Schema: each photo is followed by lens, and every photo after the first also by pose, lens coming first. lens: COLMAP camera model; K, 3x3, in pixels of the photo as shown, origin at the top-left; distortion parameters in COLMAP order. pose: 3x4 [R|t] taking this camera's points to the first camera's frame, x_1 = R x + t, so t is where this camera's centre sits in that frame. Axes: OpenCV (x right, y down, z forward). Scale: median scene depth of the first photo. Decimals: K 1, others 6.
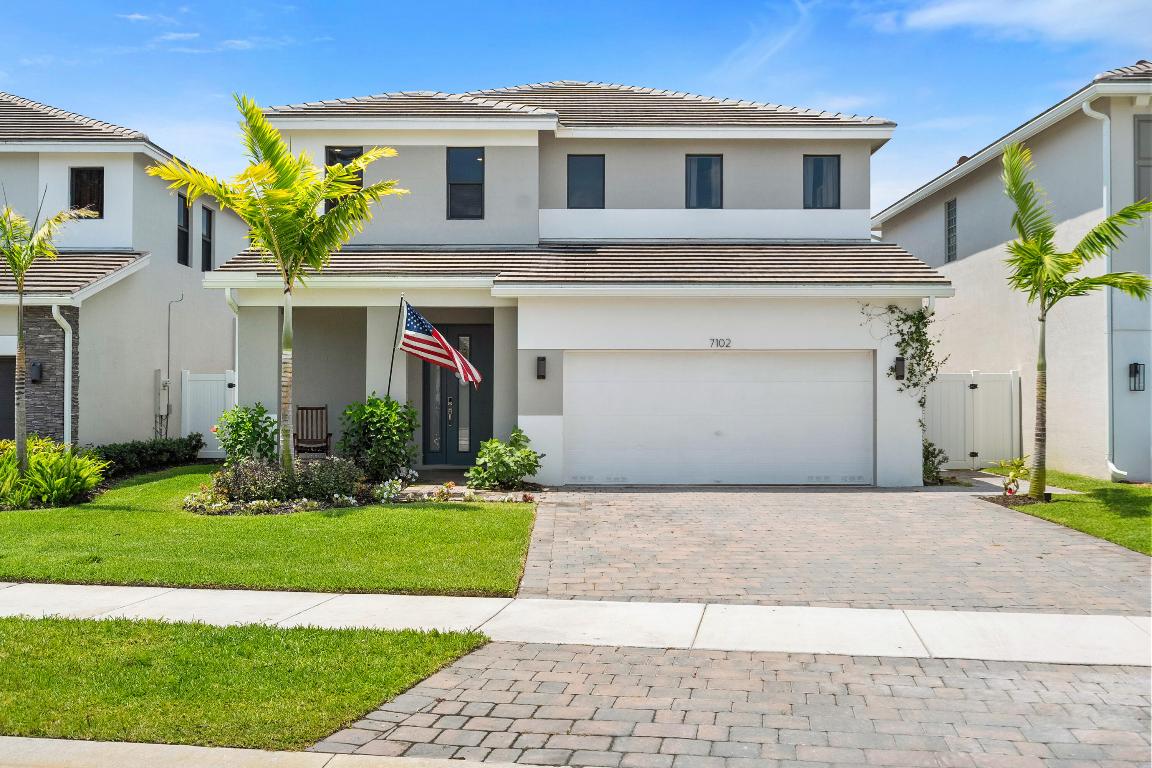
lens RADIAL K [[1134.1, 0, 576.2], [0, 1134.1, 359.5], [0, 0, 1]] dist [0.004643, -0.003408]
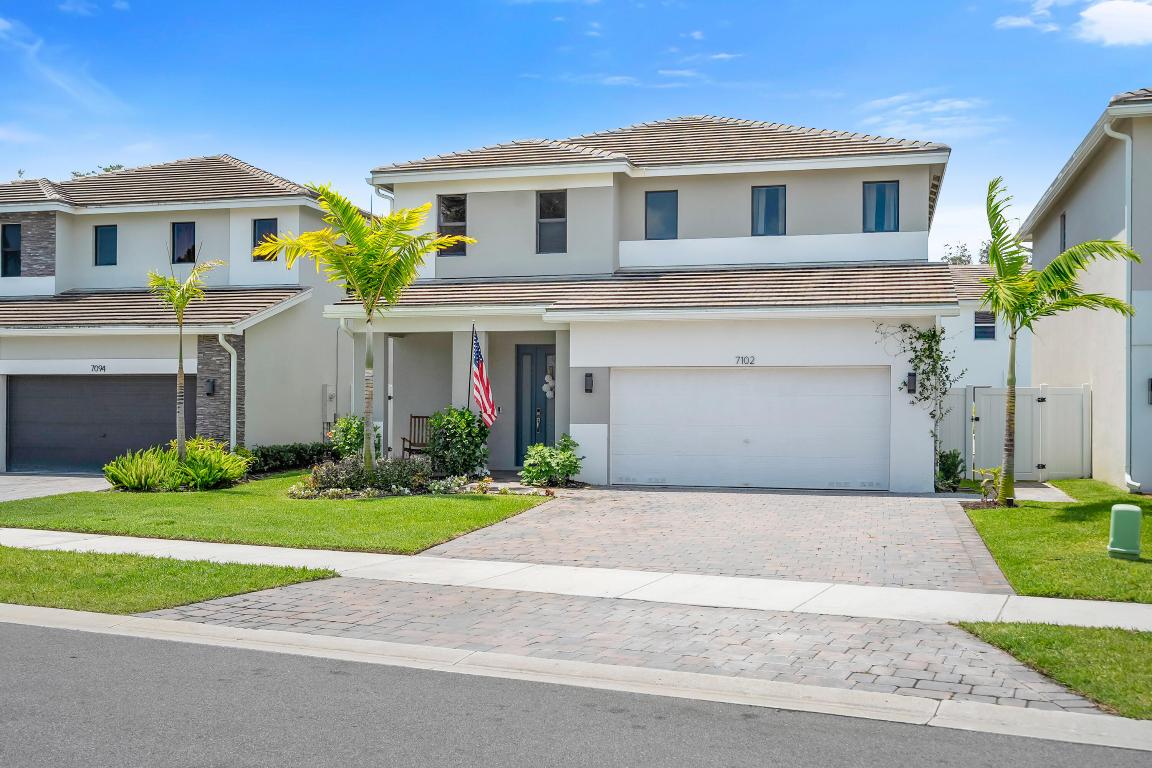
lens RADIAL K [[1169.7, 0, 576.0], [0, 1169.7, 384.0], [0, 0, 1]] dist [-0.000791, 0.002081]
pose [[0.964993, -0.001305, -0.262272, 0.265881], [0.004231, 0.999935, 0.010590, -0.004169], [0.262242, -0.011329, 0.964936, -0.153606]]
